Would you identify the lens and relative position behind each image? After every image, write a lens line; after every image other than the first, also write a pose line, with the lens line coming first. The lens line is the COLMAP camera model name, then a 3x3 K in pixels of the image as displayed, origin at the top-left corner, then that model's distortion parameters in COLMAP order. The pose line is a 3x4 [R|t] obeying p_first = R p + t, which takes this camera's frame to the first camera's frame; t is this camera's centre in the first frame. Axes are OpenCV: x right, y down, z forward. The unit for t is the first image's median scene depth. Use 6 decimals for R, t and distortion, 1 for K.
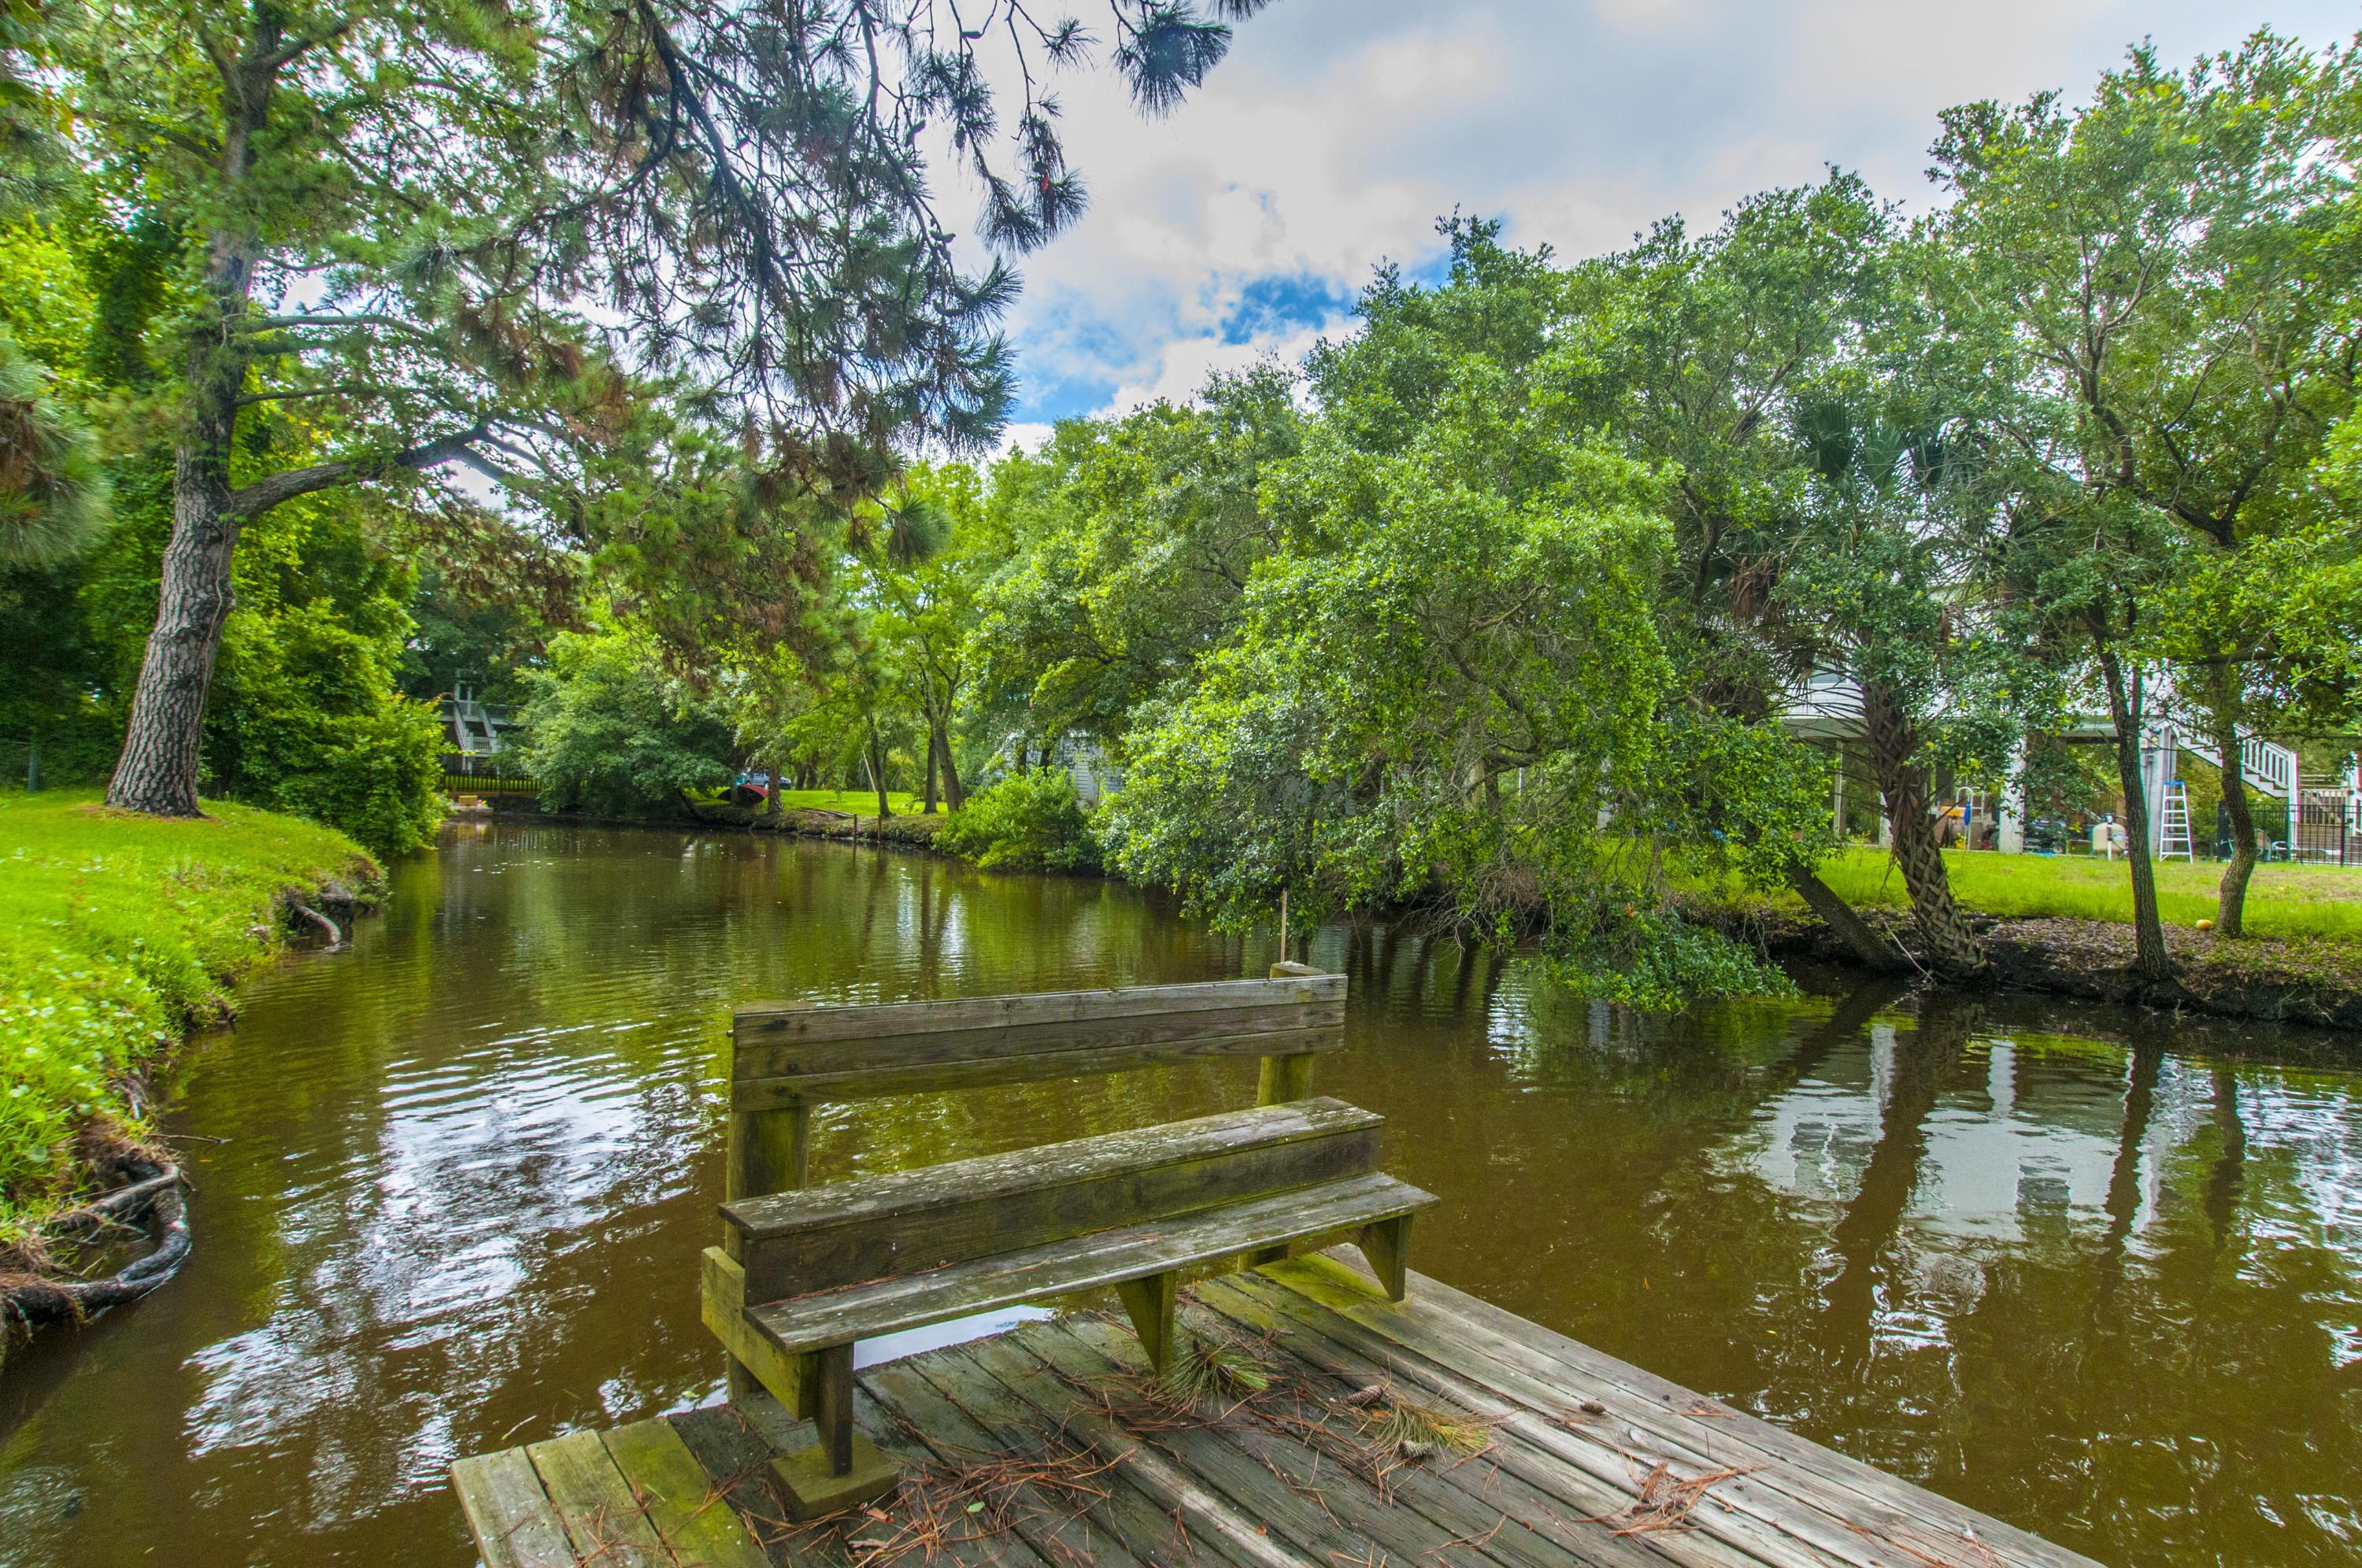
lens RADIAL K [[1206.5, 0, 1197.3], [0, 1206.5, 790.7], [0, 0, 1]] dist [0.013335, -0.000863]
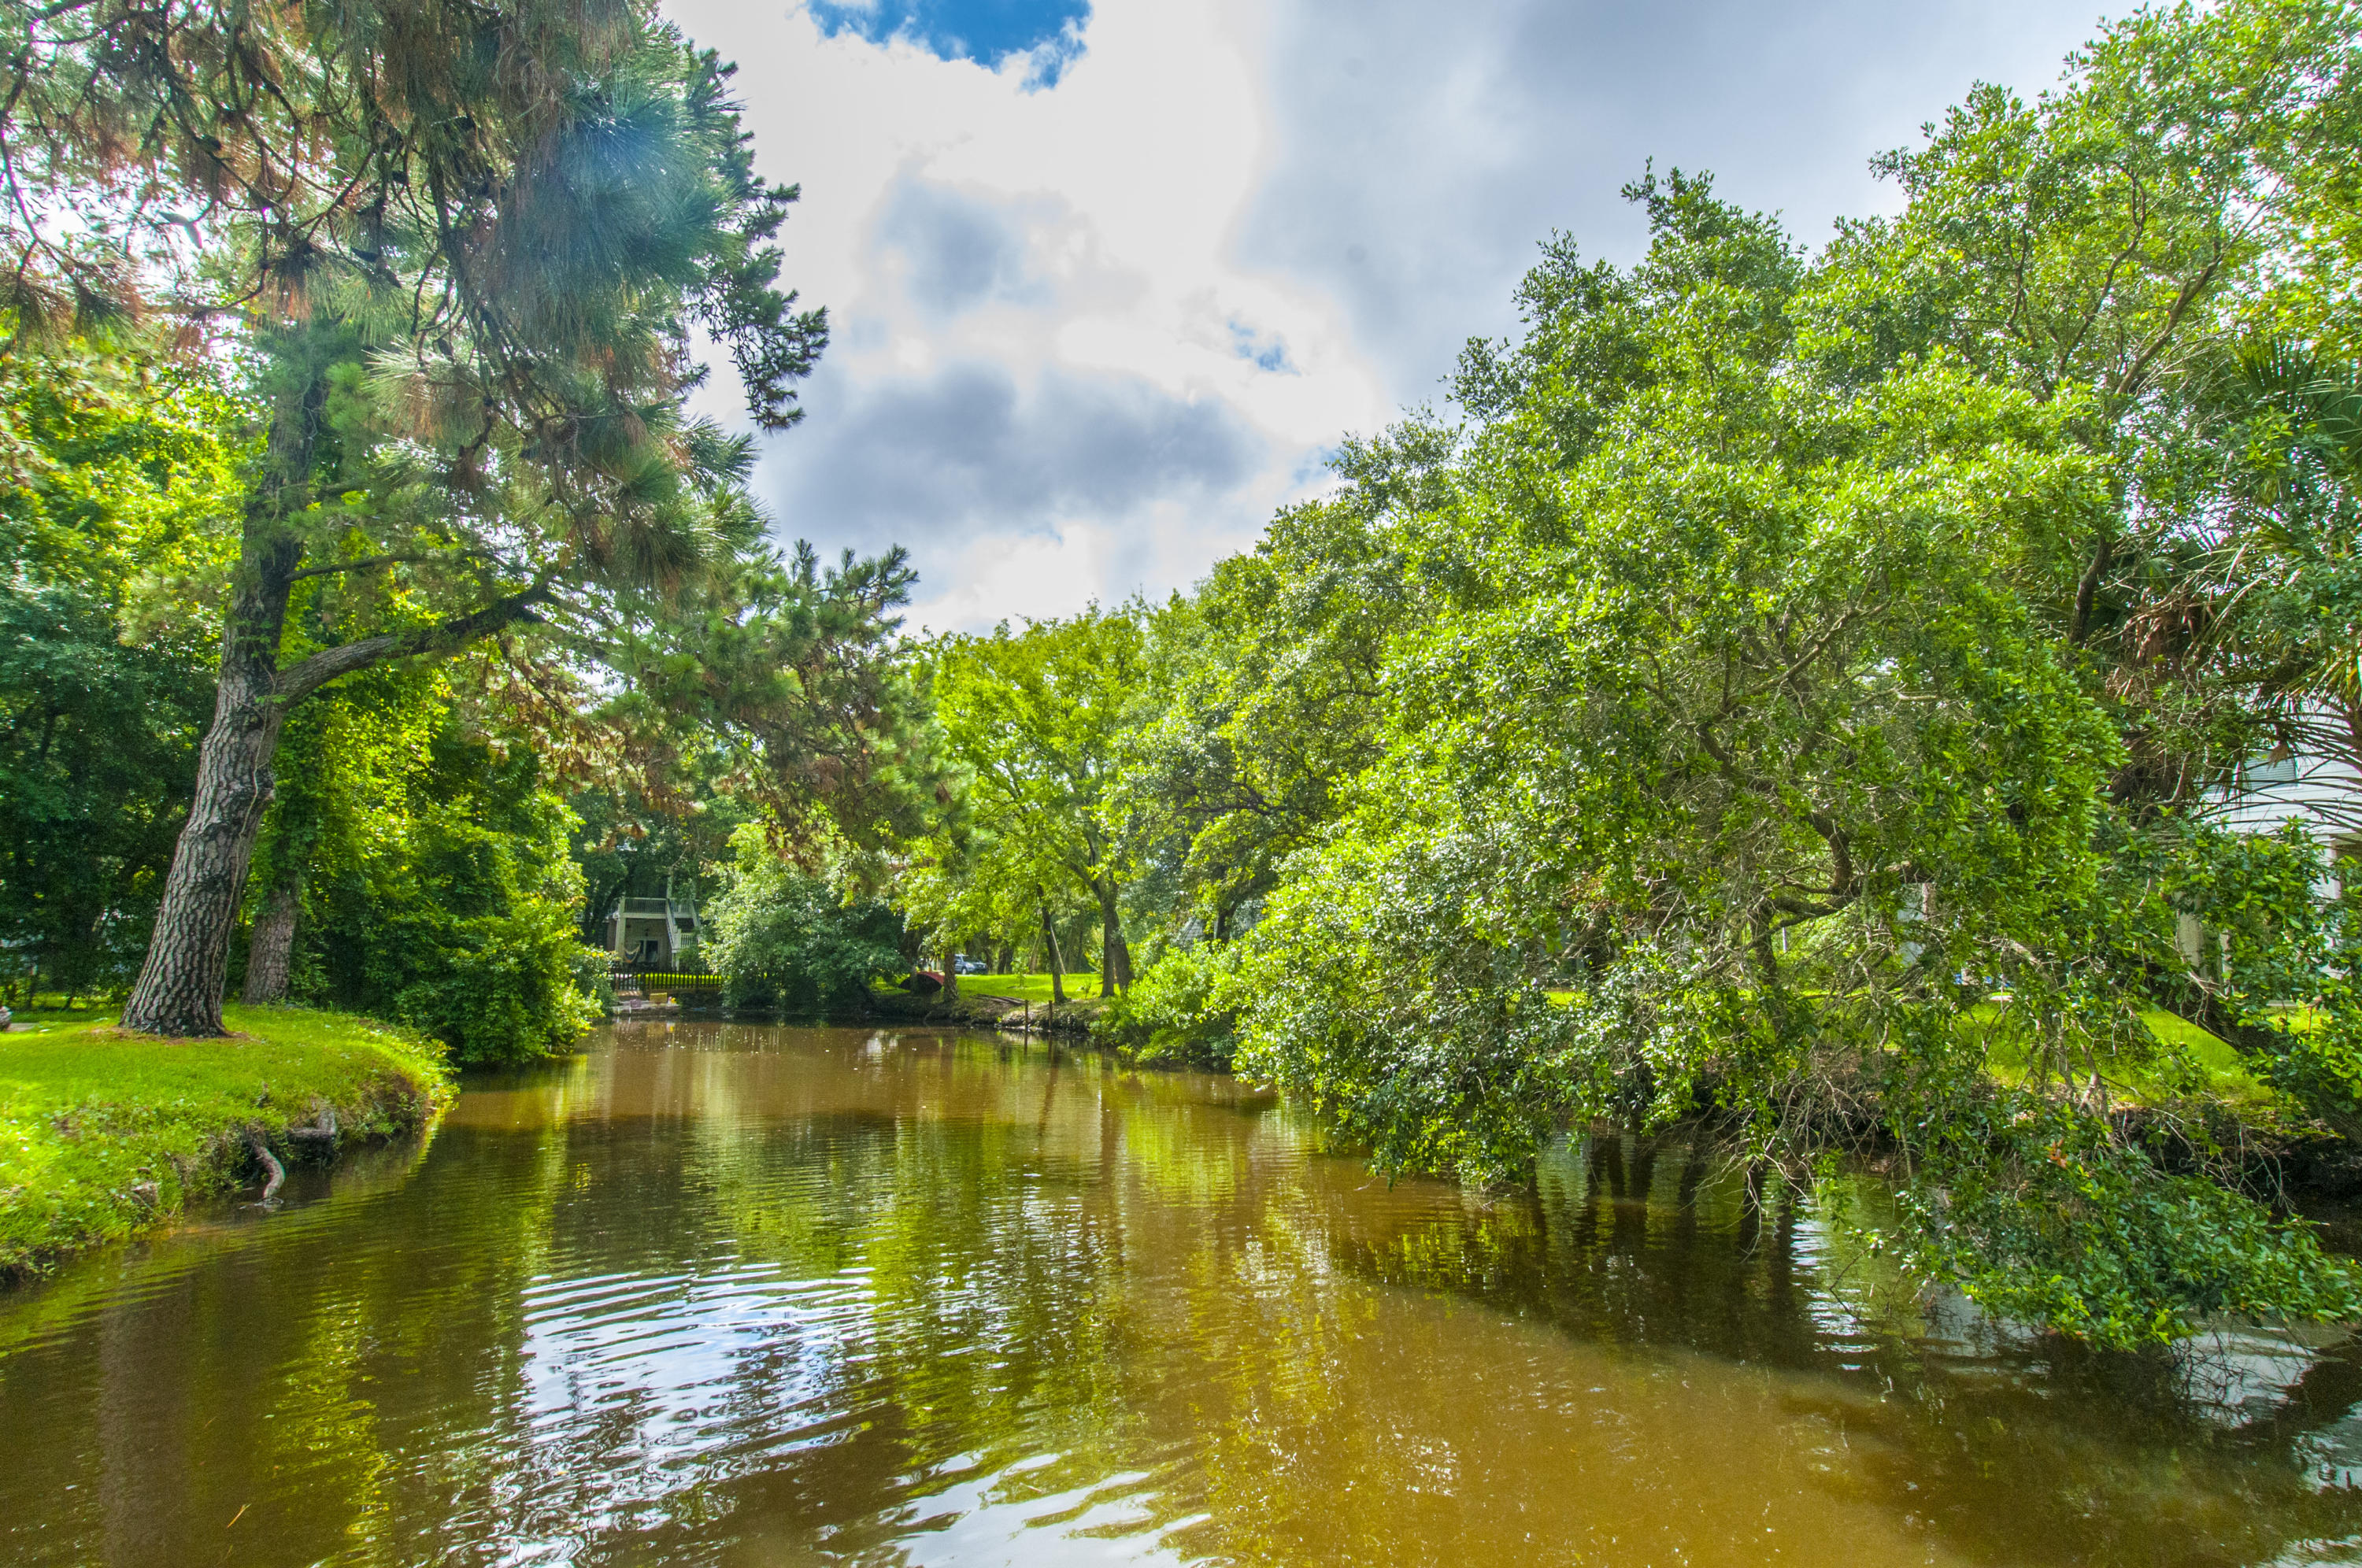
lens RADIAL K [[1226.0, 0, 1212.4], [0, 1226.0, 785.6], [0, 0, 1]] dist [0.033187, -0.046166]
pose [[0.985750, -0.059020, -0.157523, 0.038959], [0.035948, 0.988706, -0.145490, -0.003013], [0.164331, 0.137755, 0.976739, 0.227497]]
